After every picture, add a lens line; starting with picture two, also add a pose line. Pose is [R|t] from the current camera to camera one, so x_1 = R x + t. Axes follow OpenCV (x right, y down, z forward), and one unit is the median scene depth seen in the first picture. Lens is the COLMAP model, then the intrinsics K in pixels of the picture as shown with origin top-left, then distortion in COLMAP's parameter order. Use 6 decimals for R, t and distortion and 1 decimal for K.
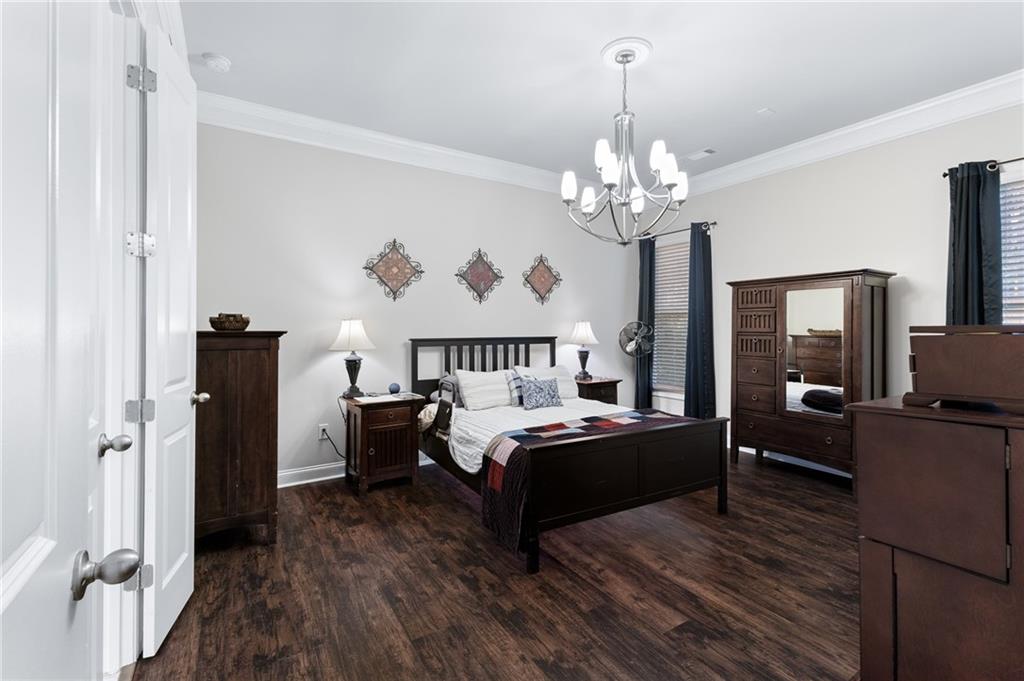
lens RADIAL K [[453.2, 0, 509.4], [0, 453.2, 333.4], [0, 0, 1]] dist [-0.000720, -0.000014]
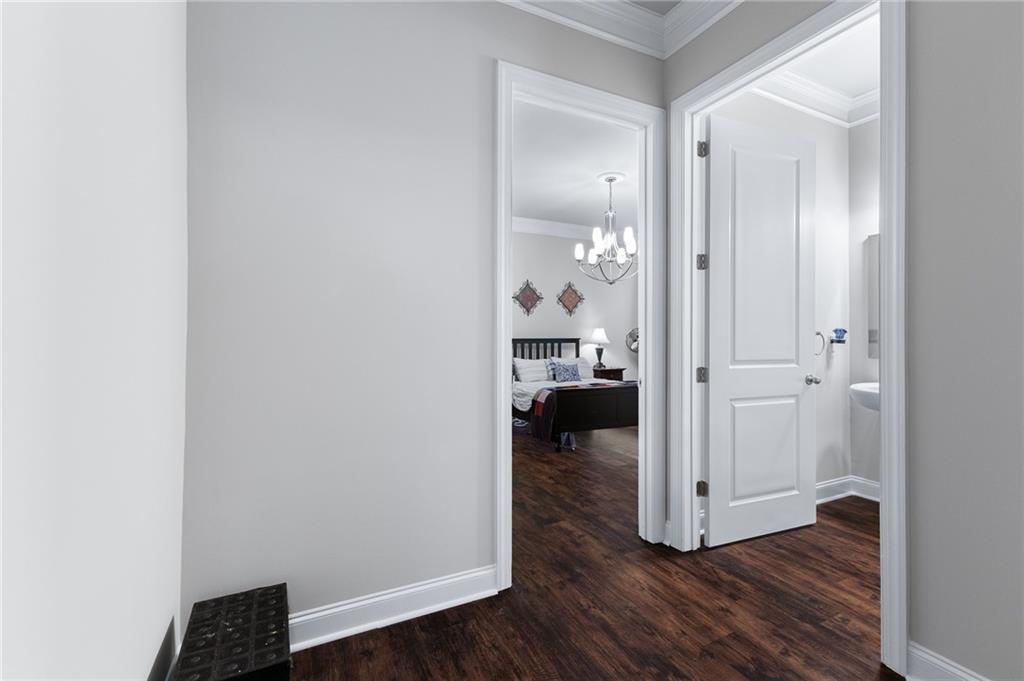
lens RADIAL K [[453.2, 0, 507.7], [0, 453.2, 337.3], [0, 0, 1]] dist [-0.000720, -0.000014]
pose [[0.995512, -0.000987, -0.094634, 0.010933], [-0.000131, 0.999930, -0.011809, 0.023209], [0.094639, 0.011769, 0.995442, -0.514238]]
